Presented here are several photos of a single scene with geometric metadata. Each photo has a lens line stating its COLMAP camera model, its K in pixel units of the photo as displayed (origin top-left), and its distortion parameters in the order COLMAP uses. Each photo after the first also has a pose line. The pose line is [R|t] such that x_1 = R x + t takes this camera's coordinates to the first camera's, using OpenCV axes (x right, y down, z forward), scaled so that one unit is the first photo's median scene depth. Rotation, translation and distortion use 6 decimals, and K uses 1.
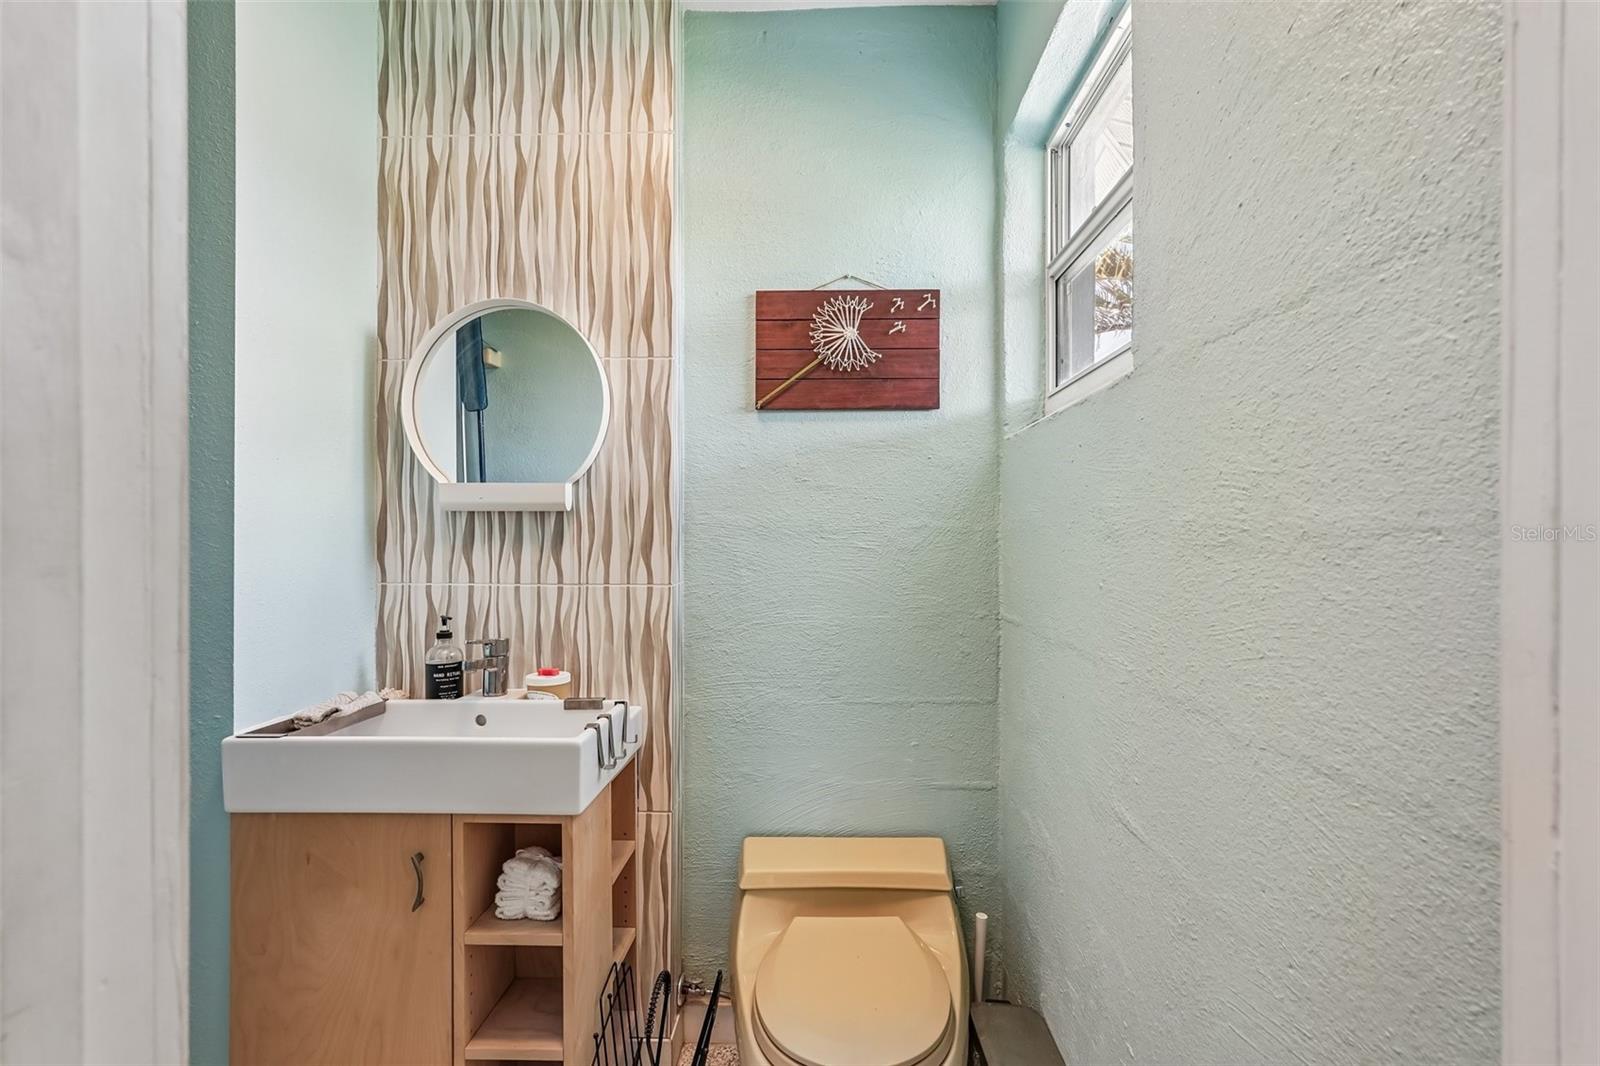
lens RADIAL K [[724.1, 0, 803.6], [0, 724.1, 534.6], [0, 0, 1]] dist [-0.002287, 0.000421]
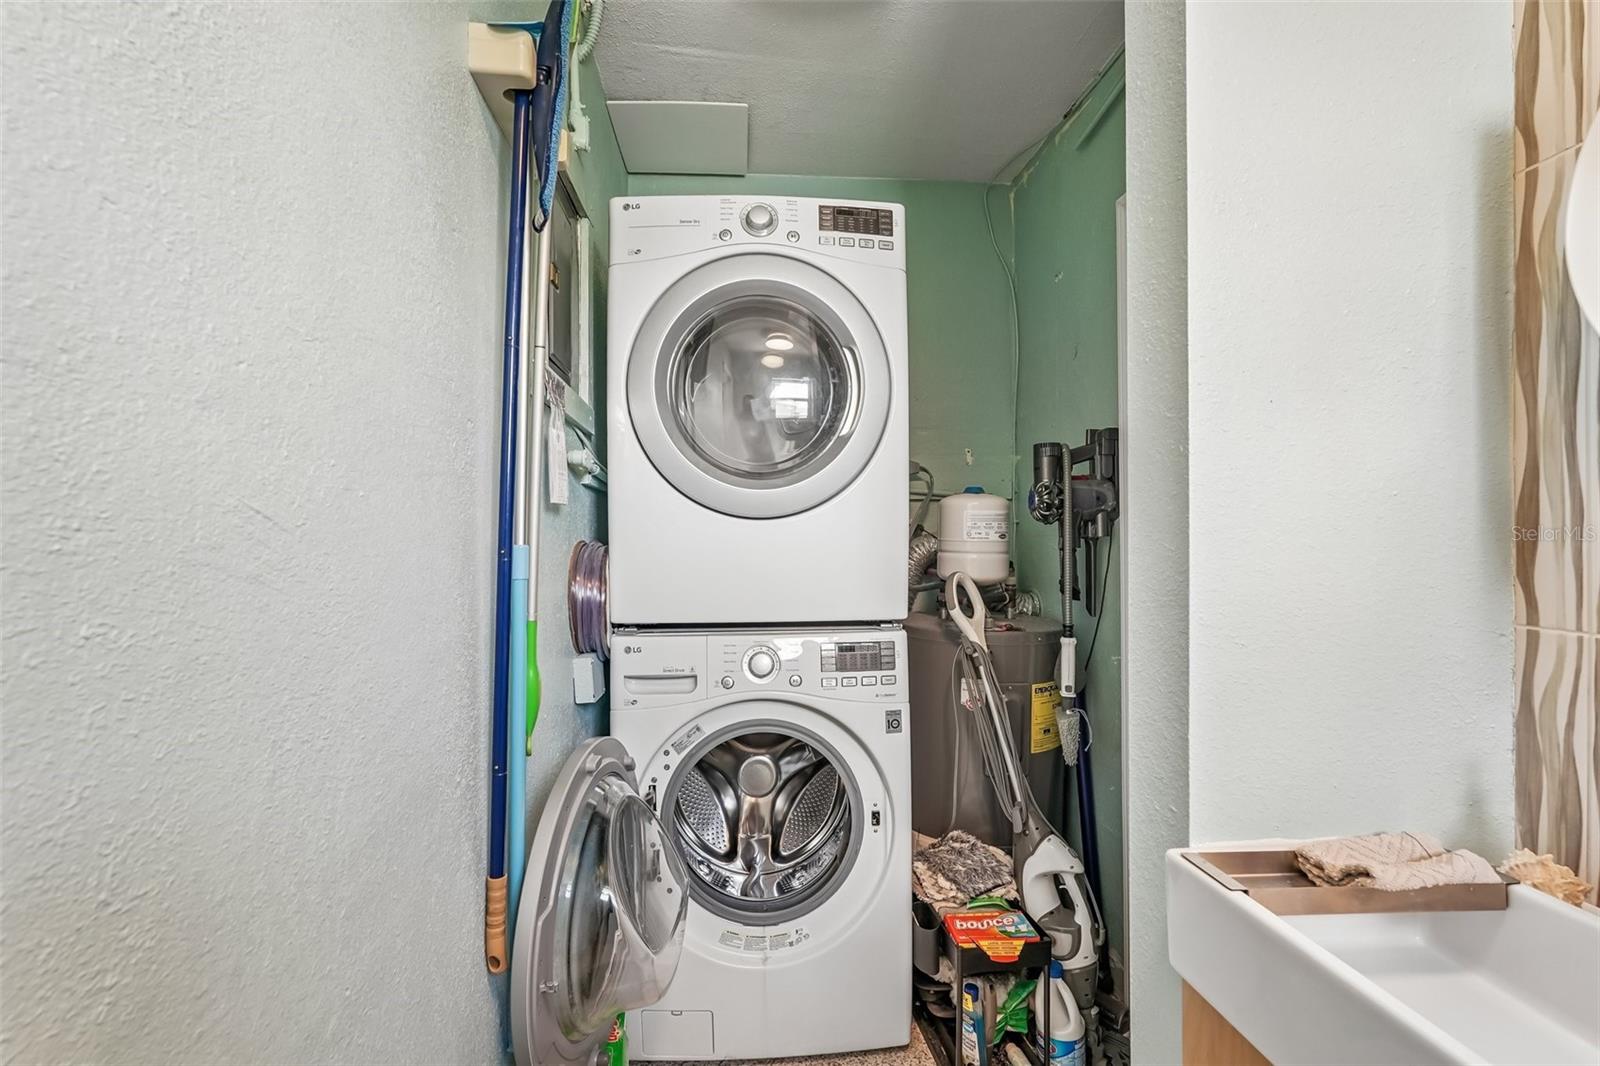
lens RADIAL K [[724.1, 0, 802.6], [0, 724.1, 528.8], [0, 0, 1]] dist [-0.002287, 0.000421]
pose [[0.134168, -0.006011, -0.990940, -0.167507], [-0.009016, 0.999933, -0.007286, 0.009159], [0.990918, 0.009912, 0.134104, 0.456268]]
